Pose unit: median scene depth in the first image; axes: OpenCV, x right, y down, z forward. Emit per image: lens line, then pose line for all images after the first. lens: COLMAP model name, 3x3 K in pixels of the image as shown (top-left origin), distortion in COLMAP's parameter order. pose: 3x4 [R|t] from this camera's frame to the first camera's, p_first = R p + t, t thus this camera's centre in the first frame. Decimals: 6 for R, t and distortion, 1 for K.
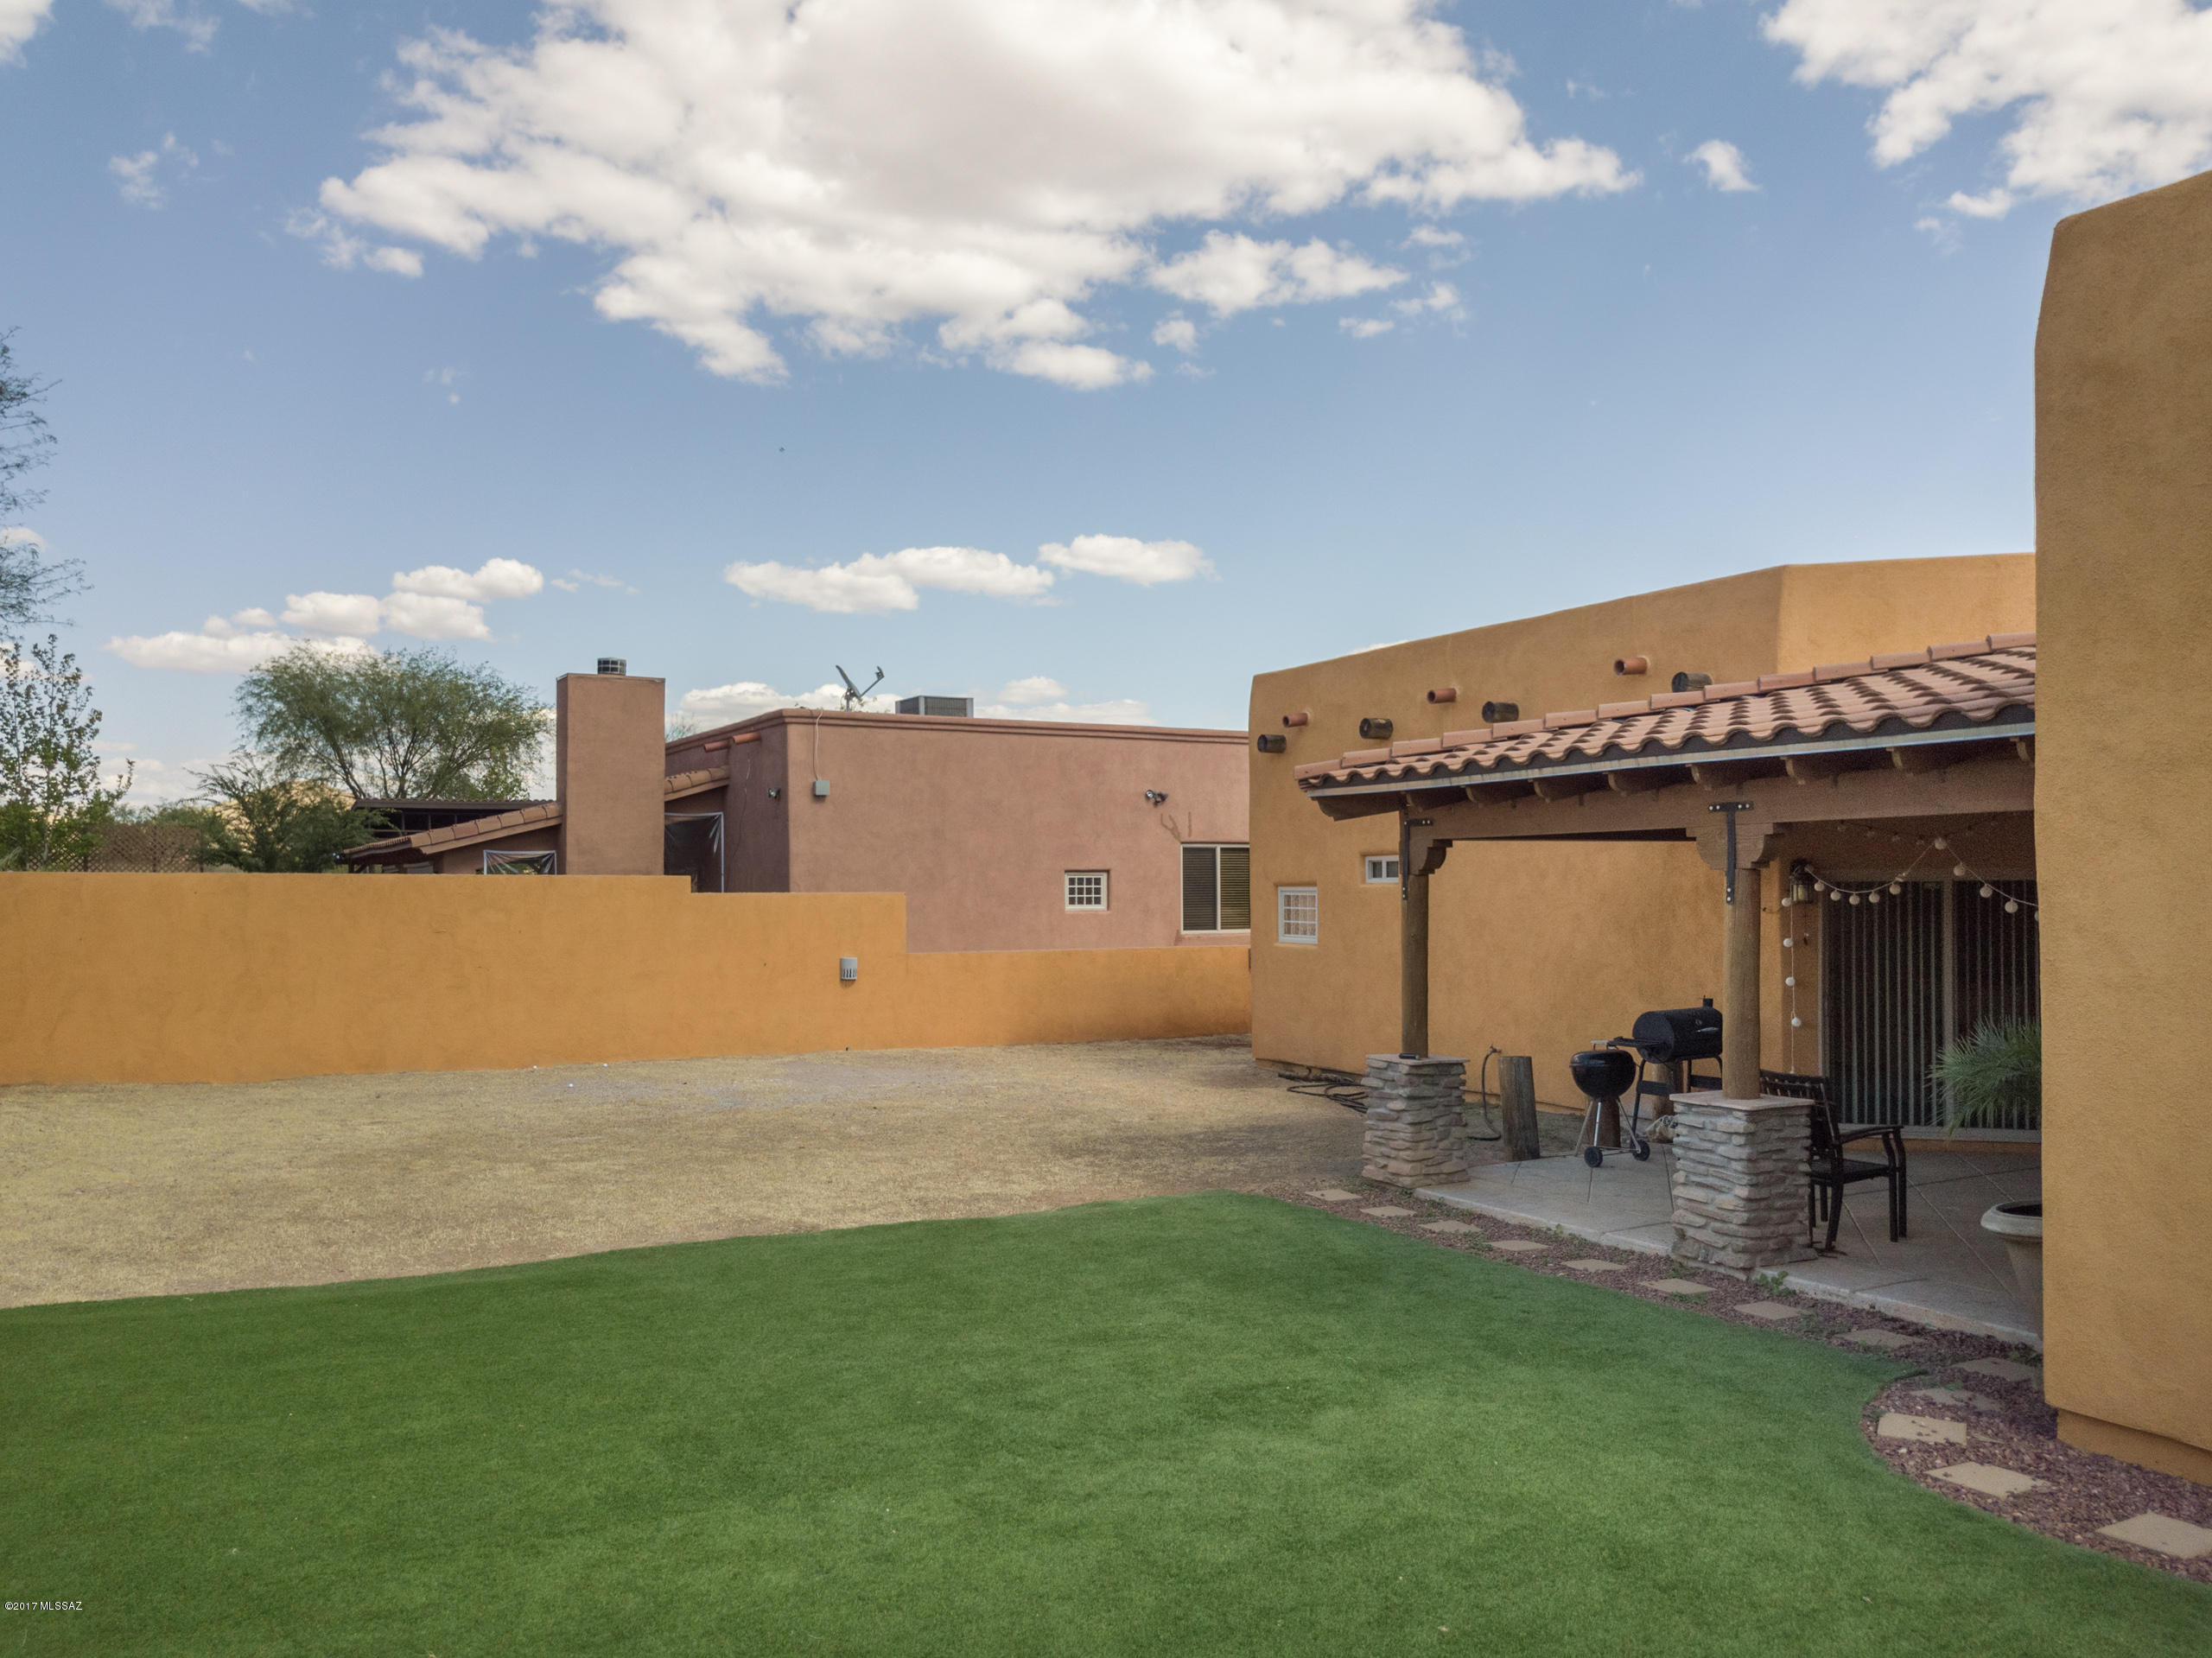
lens RADIAL K [[1768.6, 0, 1106.0], [0, 1768.6, 829.0], [0, 0, 1]] dist [0.020168, 0.000535]
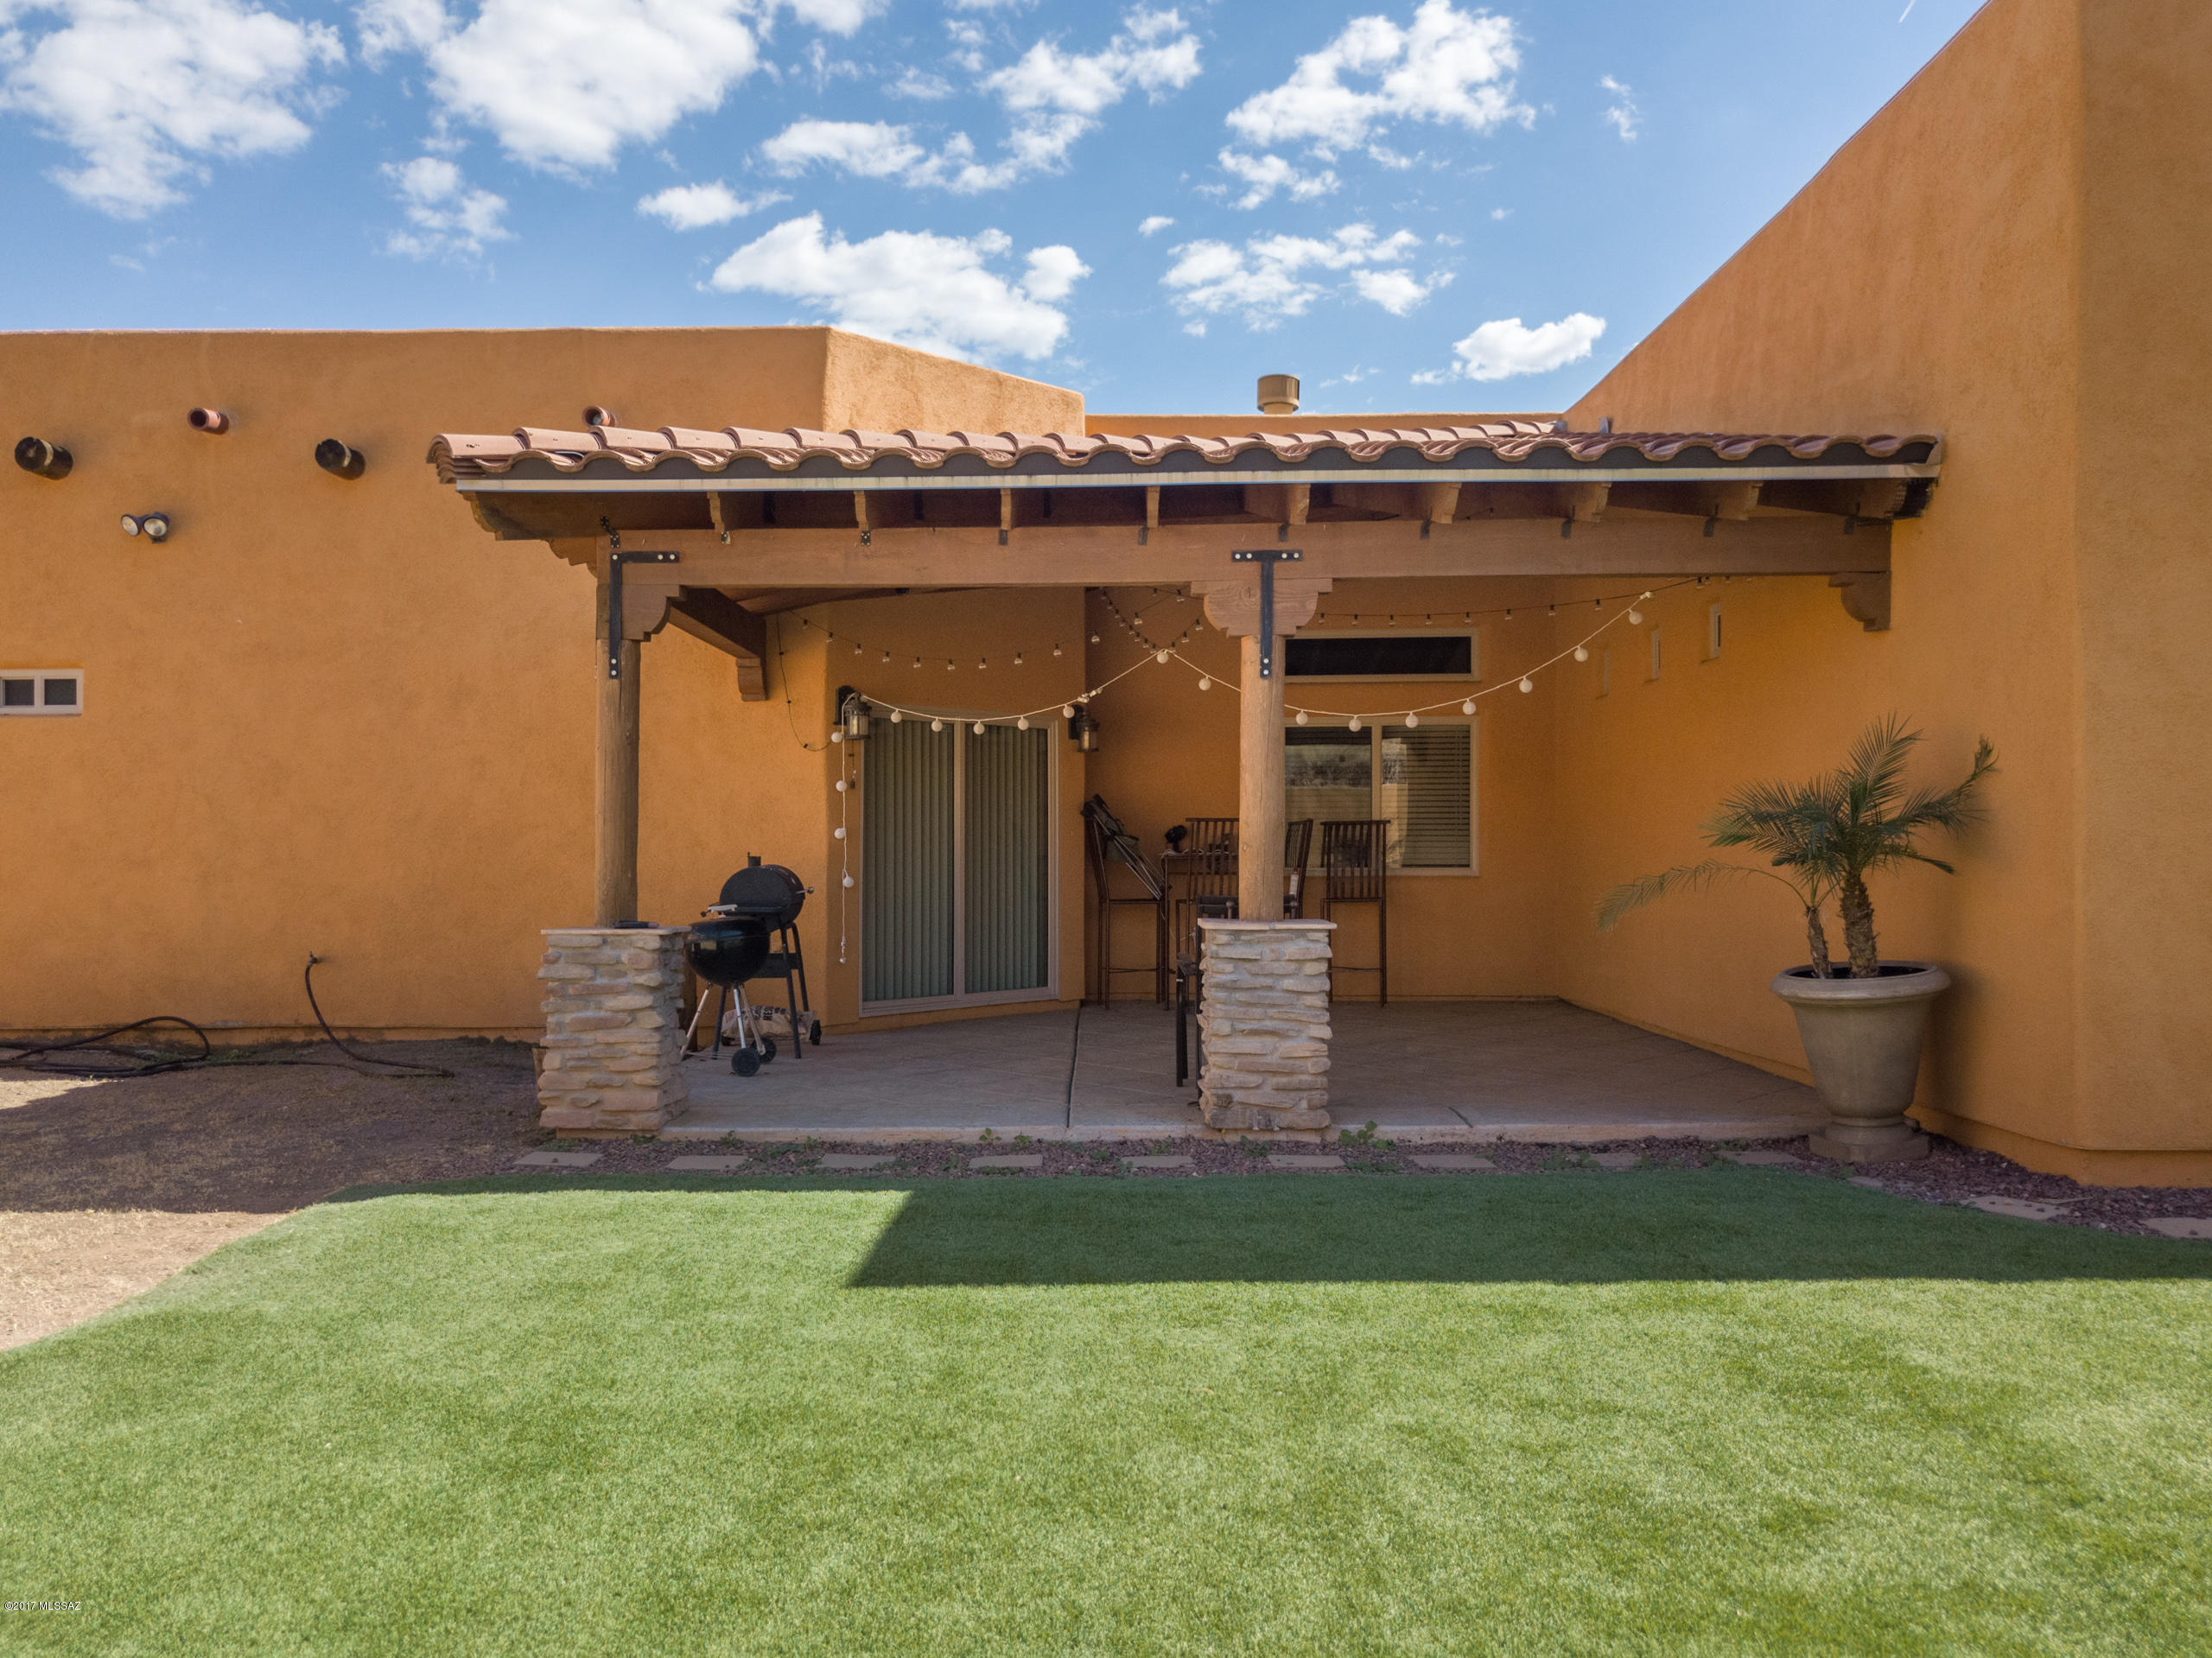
lens RADIAL K [[1768.6, 0, 1106.0], [0, 1768.6, 829.0], [0, 0, 1]] dist [0.020168, 0.000535]
pose [[0.479070, 0.015392, 0.877642, -0.379649], [-0.026077, 0.999655, -0.003297, 0.115435], [-0.877389, -0.021307, 0.479306, 0.687669]]
